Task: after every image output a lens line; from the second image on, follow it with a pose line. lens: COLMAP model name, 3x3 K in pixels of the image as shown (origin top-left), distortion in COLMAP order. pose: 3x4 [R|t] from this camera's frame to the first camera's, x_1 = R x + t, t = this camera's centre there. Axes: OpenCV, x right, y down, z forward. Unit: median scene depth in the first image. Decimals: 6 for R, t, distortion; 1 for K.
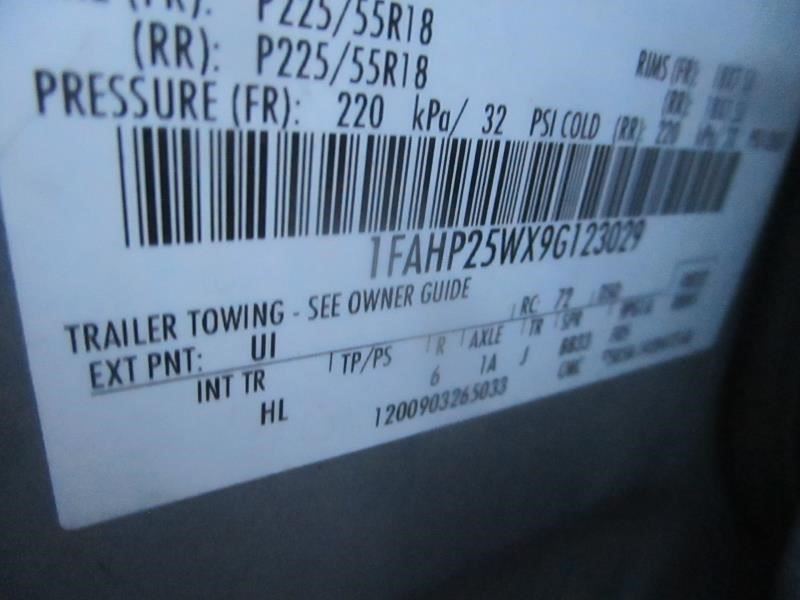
lens RADIAL K [[553.2, 0, 400.0], [0, 553.2, 300.0], [0, 0, 1]] dist [-0.030979, 0.004166]
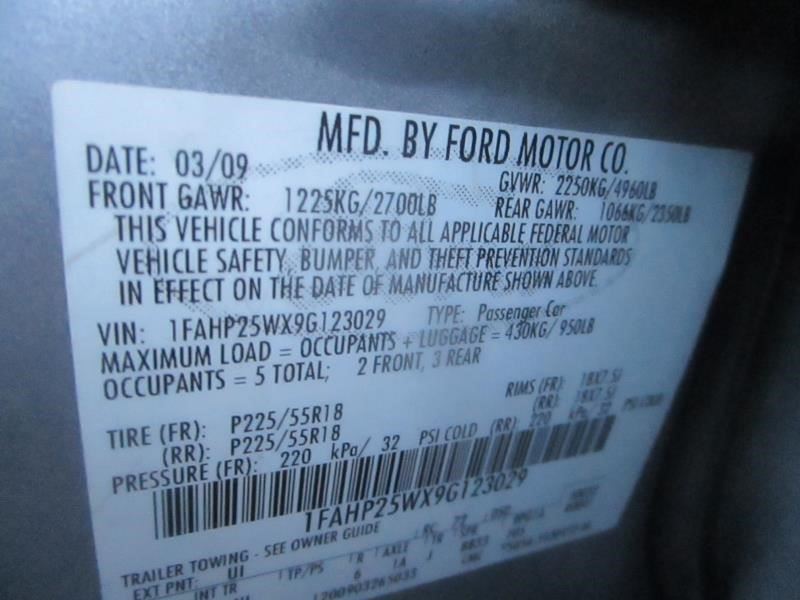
lens RADIAL K [[553.2, 0, 400.0], [0, 553.2, 300.0], [0, 0, 1]] dist [-0.030979, 0.004166]
pose [[0.990223, 0.084101, -0.111290, 0.351423], [-0.083641, 0.996457, 0.008807, -0.779100], [0.111636, 0.000587, 0.993749, -0.572919]]
